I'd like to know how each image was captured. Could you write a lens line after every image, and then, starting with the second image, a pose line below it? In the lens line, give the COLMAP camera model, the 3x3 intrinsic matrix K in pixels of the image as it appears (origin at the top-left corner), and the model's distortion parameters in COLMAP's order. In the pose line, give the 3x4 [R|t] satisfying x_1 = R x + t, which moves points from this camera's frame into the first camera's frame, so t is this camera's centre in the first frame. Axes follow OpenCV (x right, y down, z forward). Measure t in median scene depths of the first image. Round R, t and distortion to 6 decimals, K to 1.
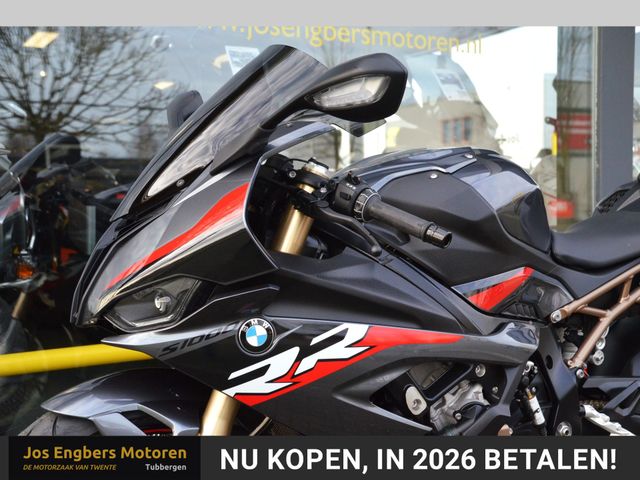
lens RADIAL K [[879.6, 0, 336.1], [0, 879.6, 245.6], [0, 0, 1]] dist [0.194424, 0.000000]
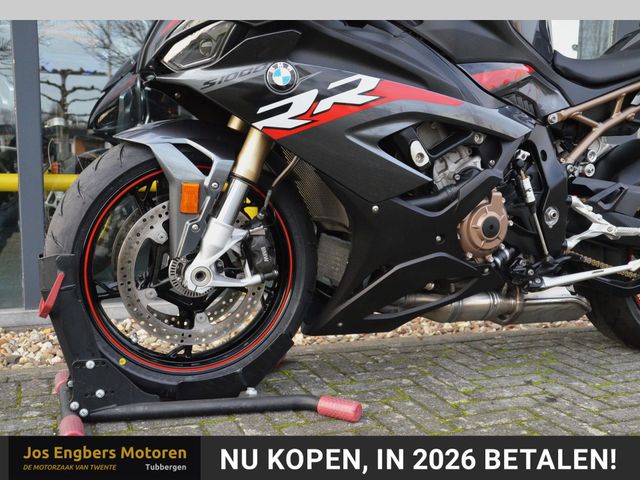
lens RADIAL K [[705.1, 0, 320.7], [0, 705.1, 260.7], [0, 0, 1]] dist [-0.010100, 0.000000]
pose [[0.991924, 0.049489, -0.116782, 0.073296], [-0.041689, 0.996792, 0.068317, 0.246687], [0.119789, -0.062897, 0.990805, 0.053328]]
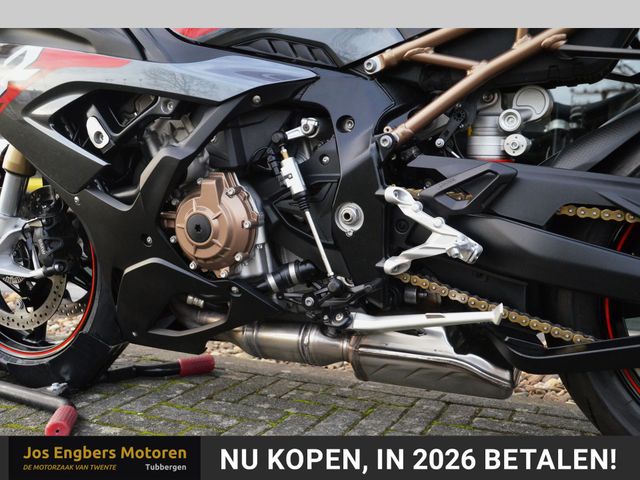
lens RADIAL K [[705.1, 0, 323.8], [0, 705.1, 239.0], [0, 0, 1]] dist [-0.010100, 0.000000]
pose [[0.580653, 0.091824, -0.808957, 0.817054], [-0.056960, 0.995766, 0.072144, 0.211011], [0.812156, 0.004188, 0.583425, 0.726748]]
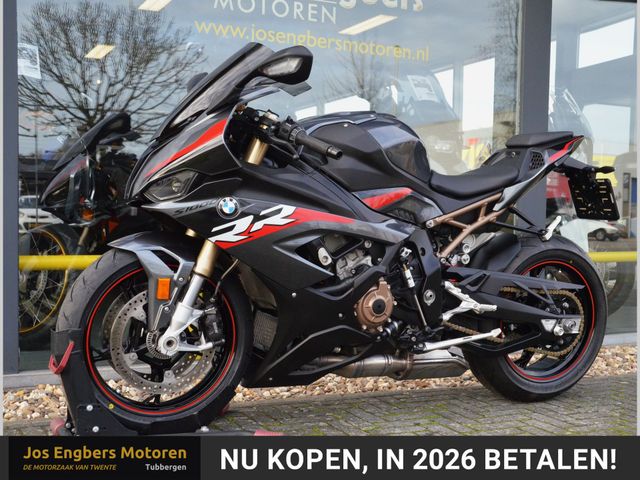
lens RADIAL K [[889.2, 0, 320.0], [0, 889.2, 255.9], [0, 0, 1]] dist [0.023775, 0.000000]
pose [[0.997514, 0.039599, -0.058297, 0.171394], [-0.040202, 0.999149, -0.009215, 0.181796], [0.057883, 0.011535, 0.998257, -0.645033]]
